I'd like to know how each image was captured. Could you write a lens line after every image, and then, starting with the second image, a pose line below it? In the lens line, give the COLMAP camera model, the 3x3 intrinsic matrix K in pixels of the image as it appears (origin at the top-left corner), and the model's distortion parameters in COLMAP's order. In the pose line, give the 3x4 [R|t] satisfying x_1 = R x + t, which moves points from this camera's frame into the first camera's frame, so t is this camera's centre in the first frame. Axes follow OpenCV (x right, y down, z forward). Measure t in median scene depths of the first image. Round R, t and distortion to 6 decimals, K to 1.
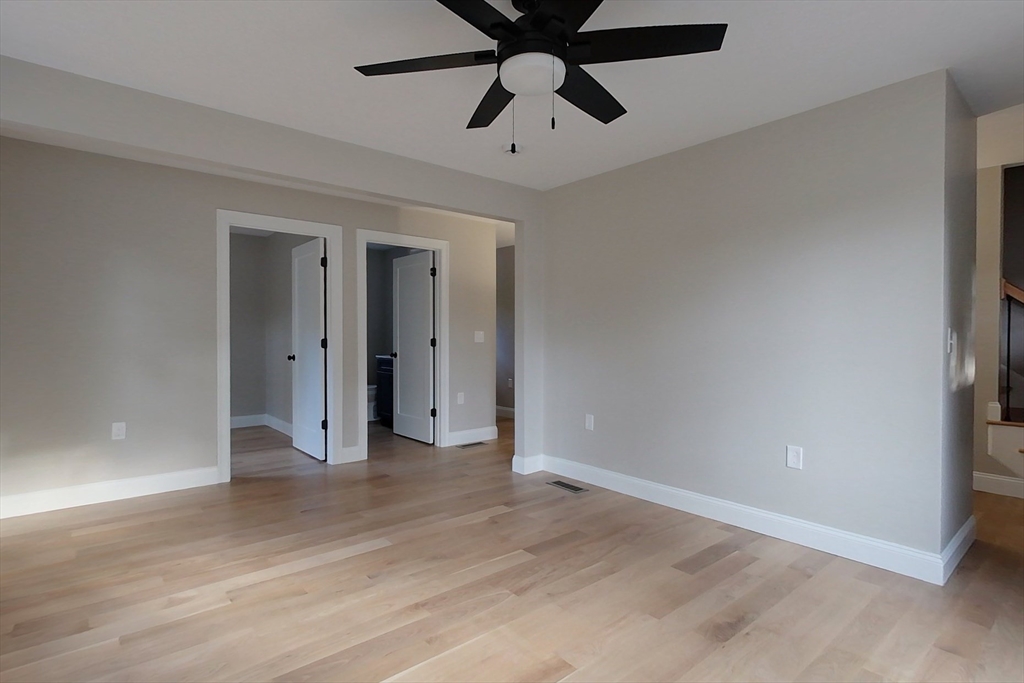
lens RADIAL K [[526.7, 0, 513.1], [0, 526.7, 340.6], [0, 0, 1]] dist [0.005364, -0.000530]
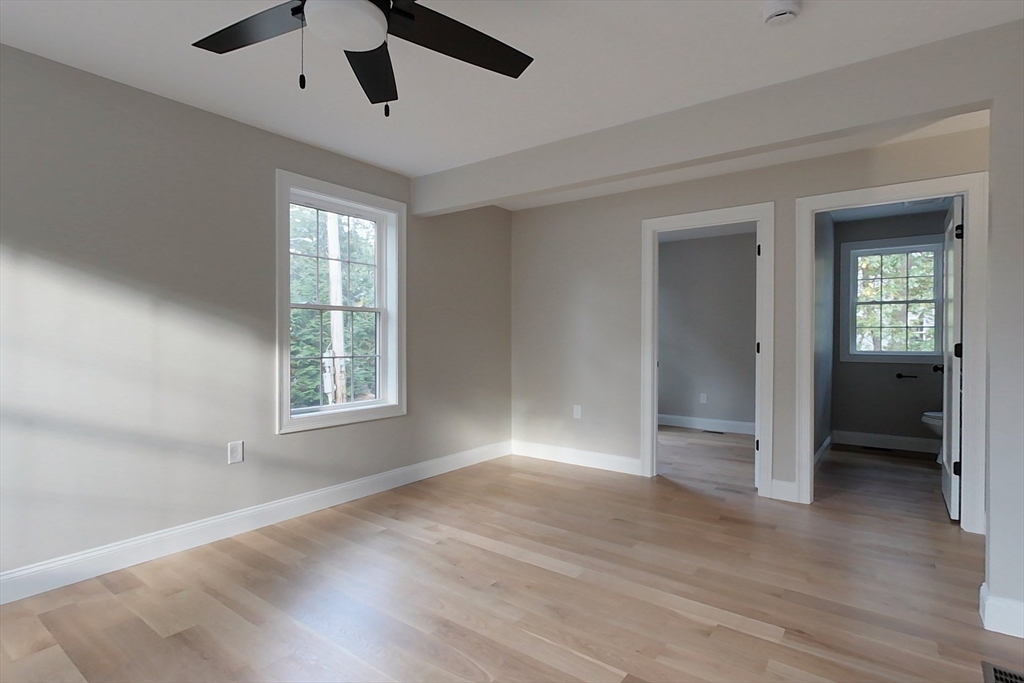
lens RADIAL K [[526.7, 0, 512.5], [0, 526.7, 335.5], [0, 0, 1]] dist [0.005364, -0.000530]
pose [[0.206413, -0.007624, -0.978435, 0.575683], [-0.012494, 0.999868, -0.010427, 0.000516], [0.978385, 0.014377, 0.206290, 0.690305]]
